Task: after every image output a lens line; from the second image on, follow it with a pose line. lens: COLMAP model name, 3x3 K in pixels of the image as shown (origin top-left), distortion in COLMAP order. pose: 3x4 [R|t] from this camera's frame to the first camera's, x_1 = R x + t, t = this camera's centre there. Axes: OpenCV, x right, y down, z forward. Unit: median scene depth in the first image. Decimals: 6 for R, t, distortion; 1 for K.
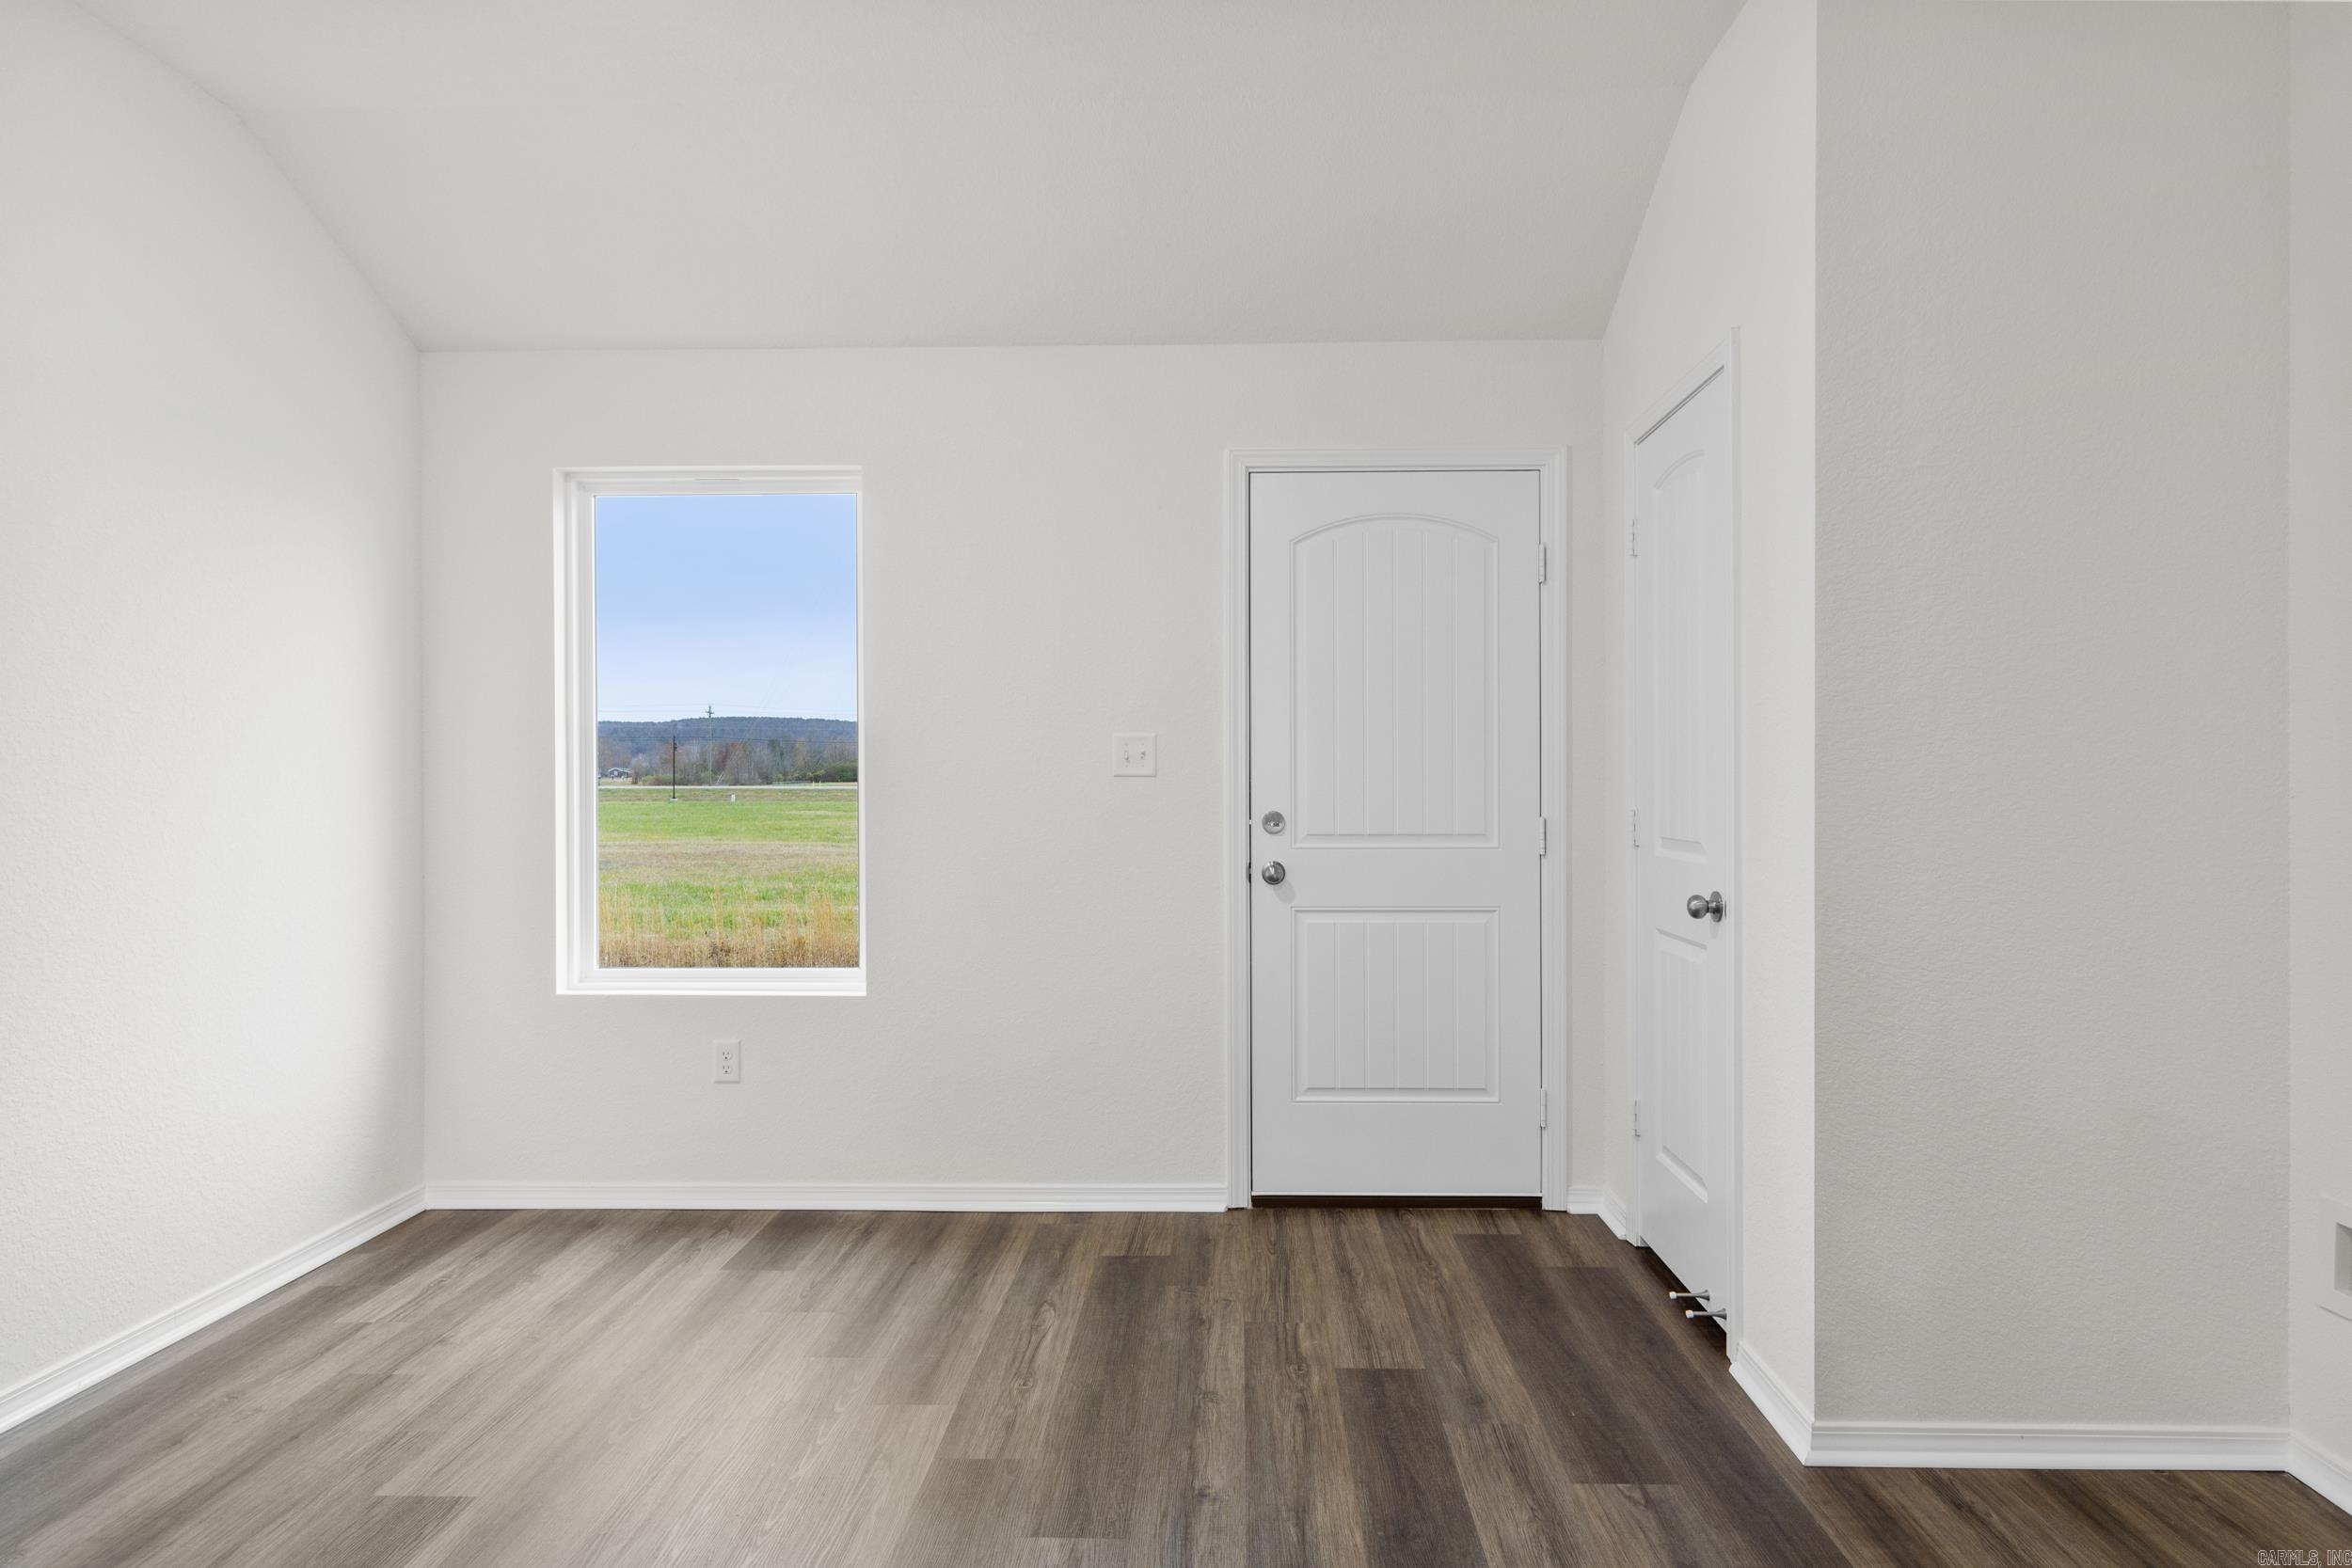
lens RADIAL K [[1281.9, 0, 1191.3], [0, 1281.9, 797.2], [0, 0, 1]] dist [-0.003313, 0.004359]
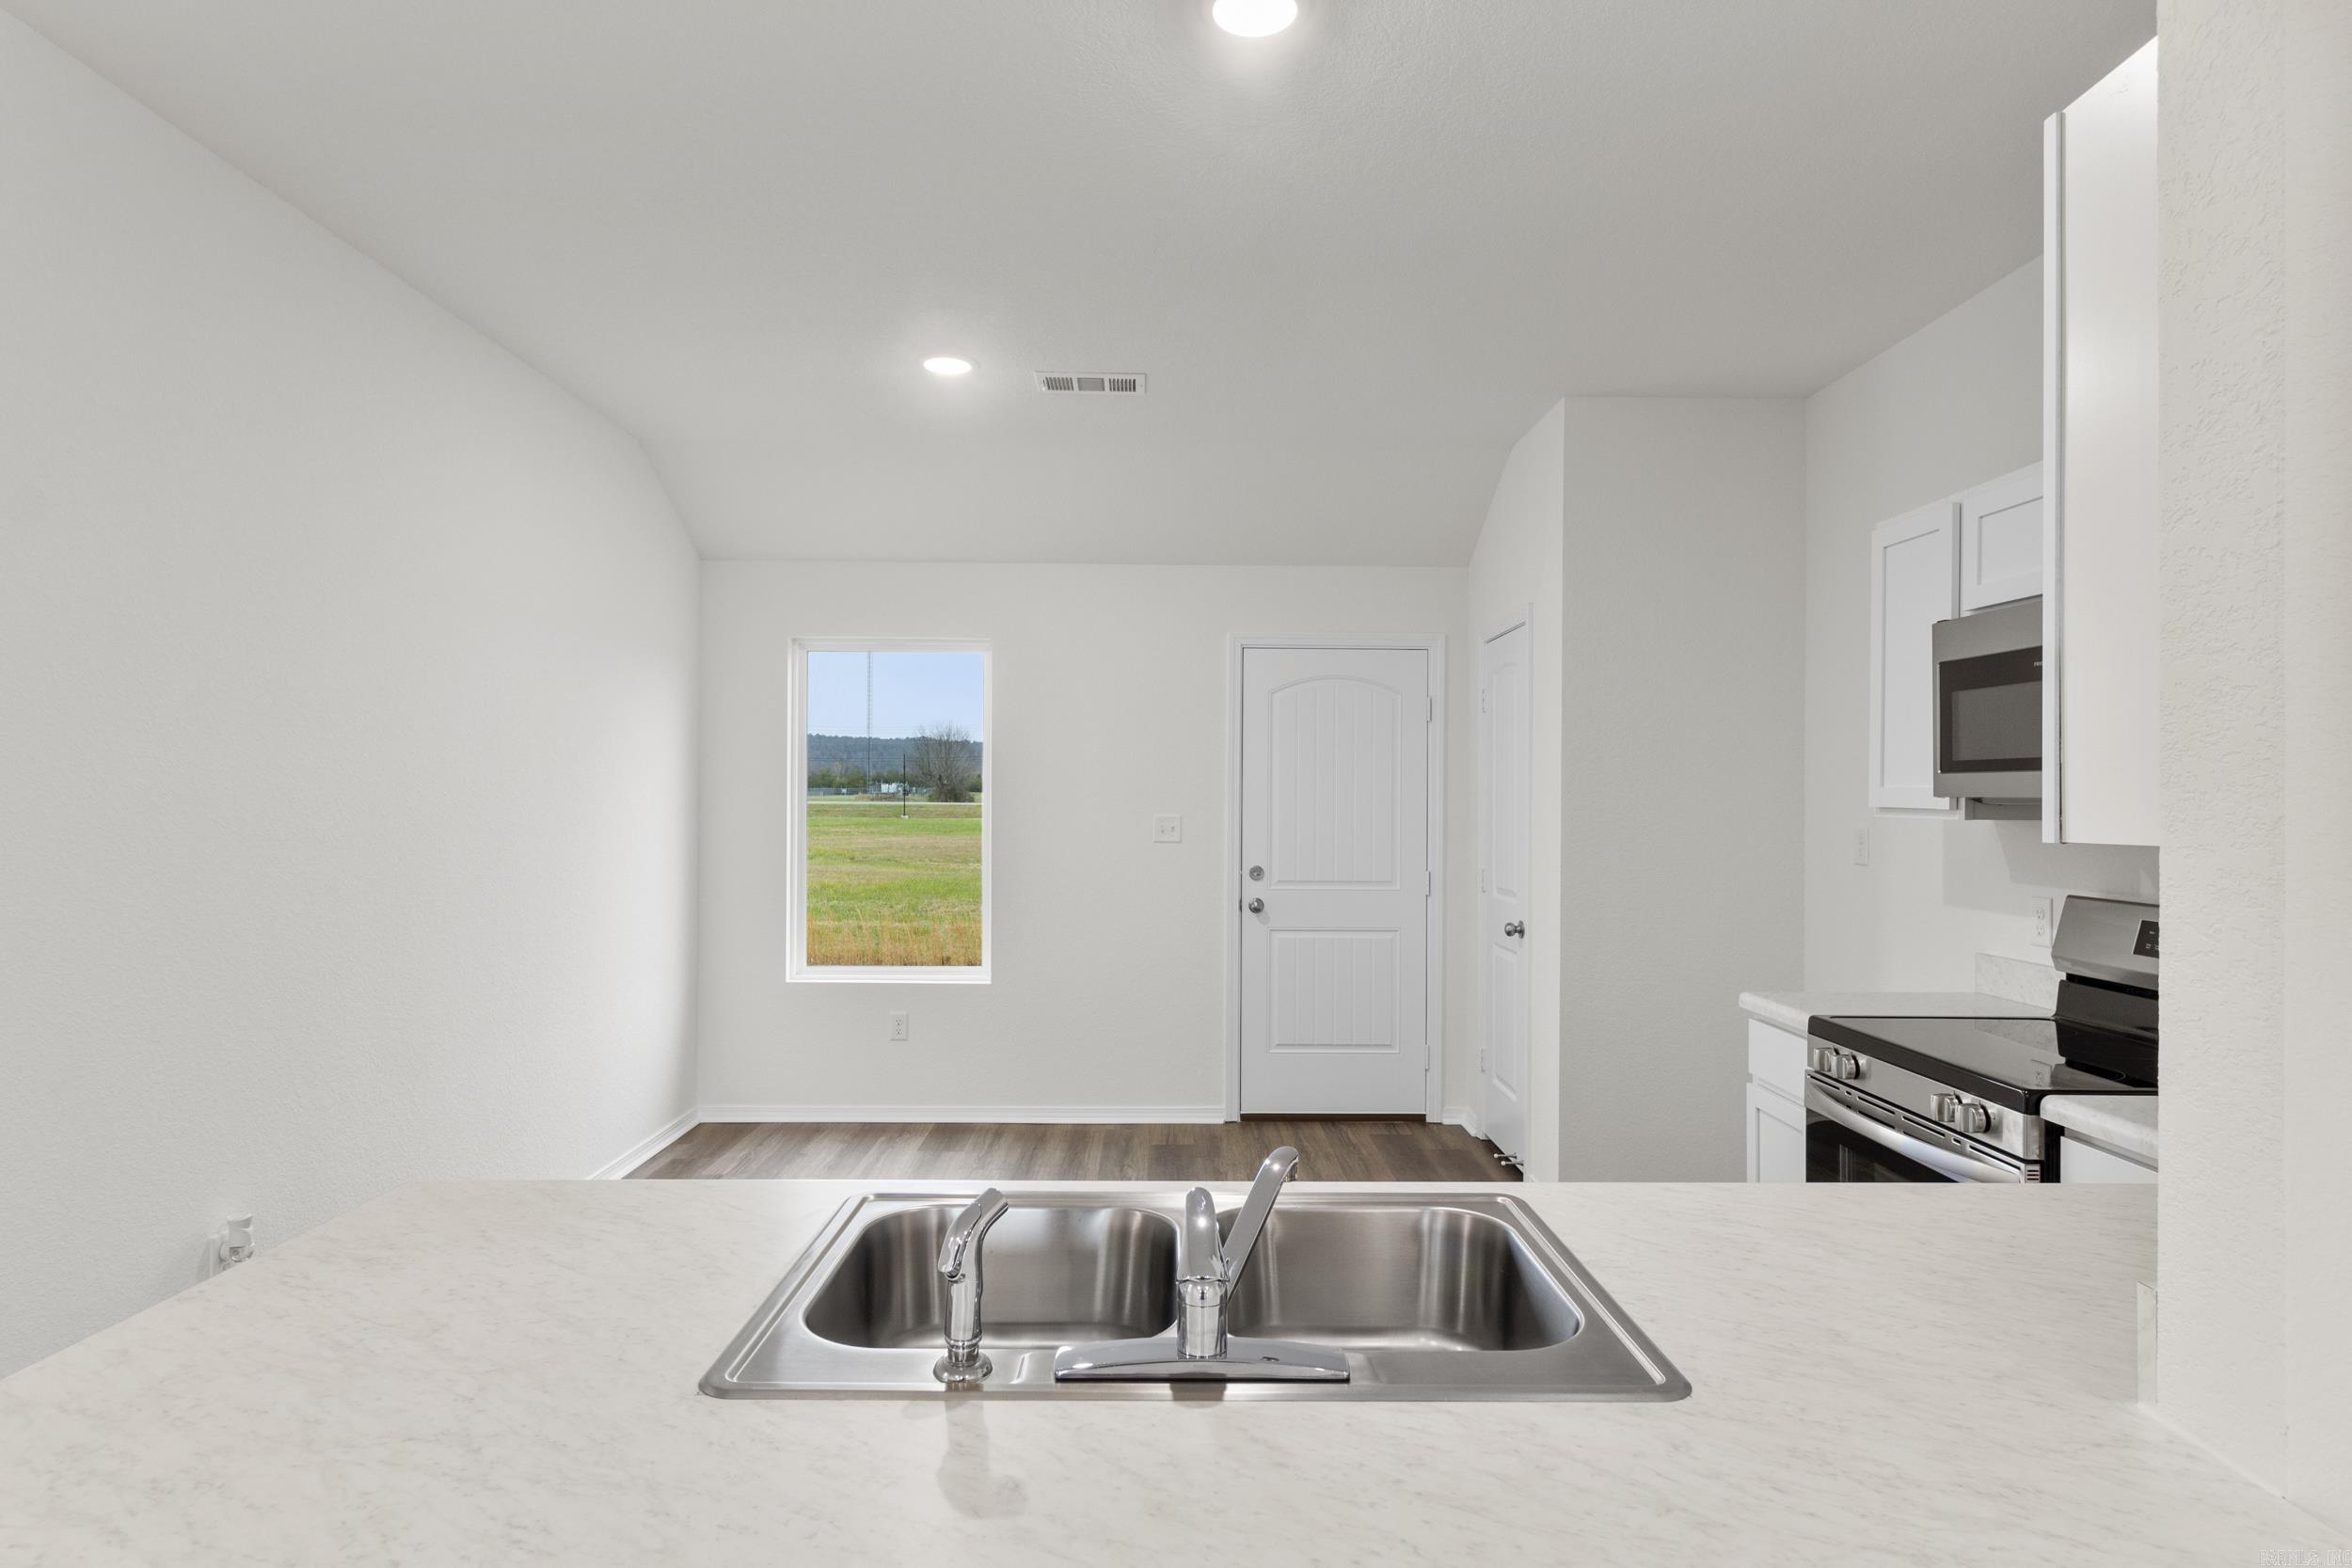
lens RADIAL K [[1363.5, 0, 1159.3], [0, 1363.5, 788.6], [0, 0, 1]] dist [0.001291, -0.000032]
pose [[0.999188, 0.009489, 0.039163, -0.121187], [-0.008991, 0.999877, -0.012885, -0.061041], [-0.039280, 0.012522, 0.999150, -0.656403]]
